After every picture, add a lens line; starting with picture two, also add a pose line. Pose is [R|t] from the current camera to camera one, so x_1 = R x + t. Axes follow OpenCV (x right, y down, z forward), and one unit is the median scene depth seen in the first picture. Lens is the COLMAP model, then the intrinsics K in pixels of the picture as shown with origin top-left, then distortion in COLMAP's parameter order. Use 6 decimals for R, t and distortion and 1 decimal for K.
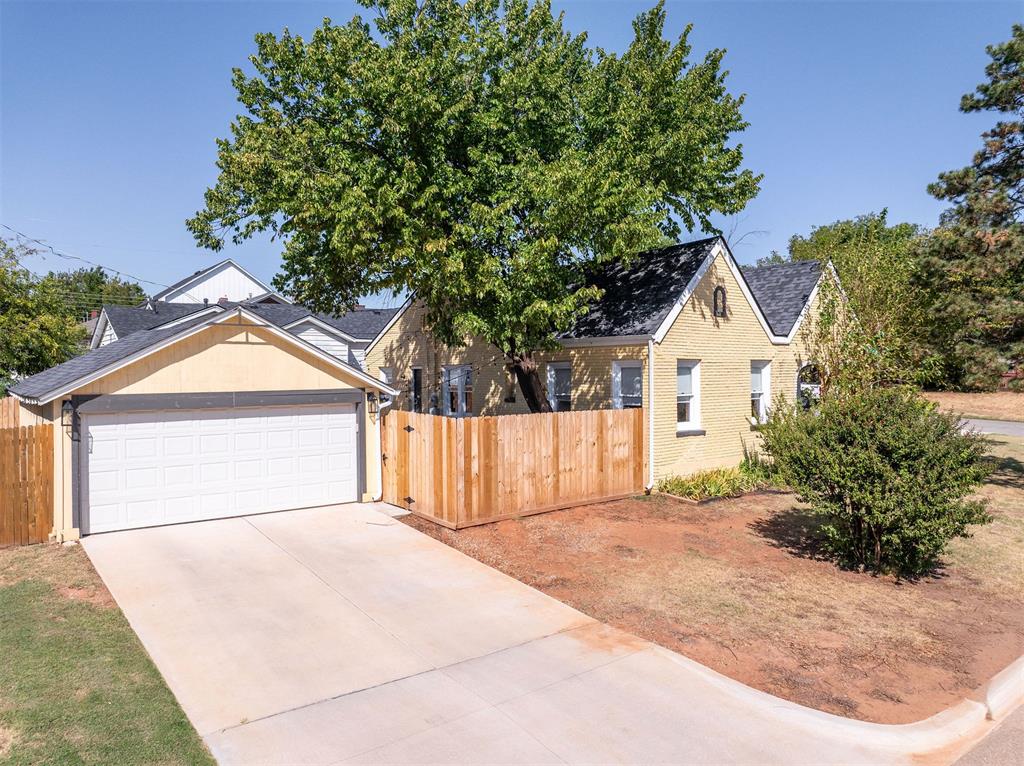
lens RADIAL K [[721.7, 0, 515.1], [0, 721.7, 378.6], [0, 0, 1]] dist [-0.036137, -0.009429]
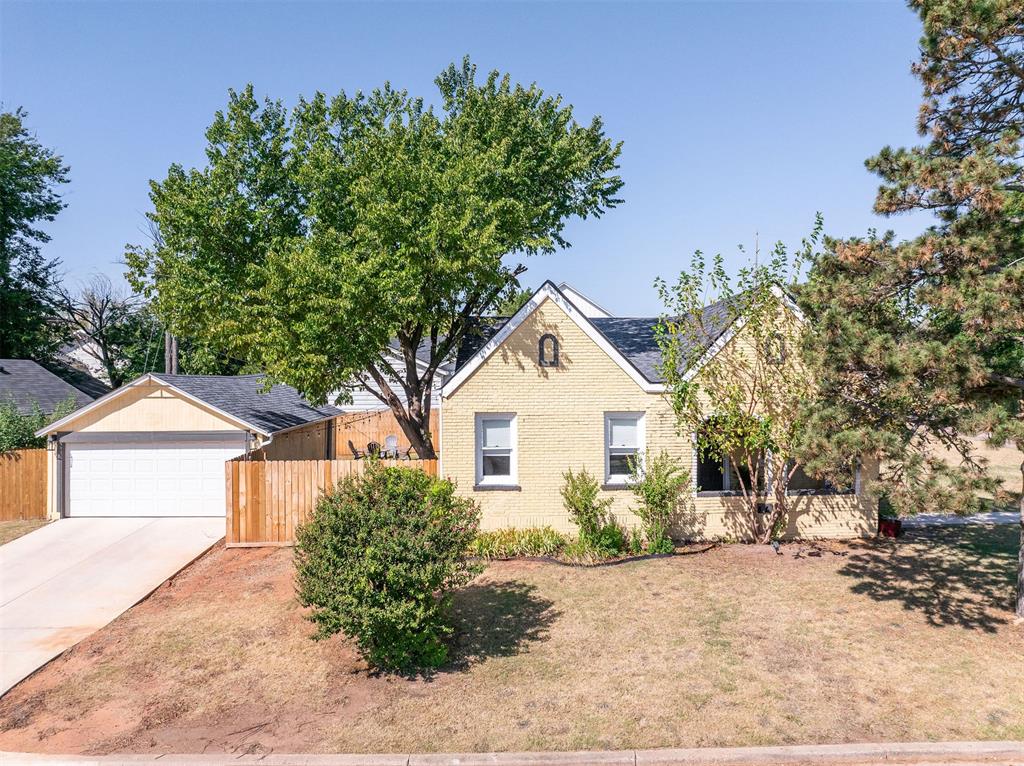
lens RADIAL K [[721.7, 0, 515.1], [0, 721.7, 378.6], [0, 0, 1]] dist [-0.036137, -0.009429]
pose [[0.795617, 0.003225, -0.605791, 0.893886], [-0.003209, 0.999994, 0.001108, -0.077225], [0.605791, 0.001063, 0.795623, 0.244829]]
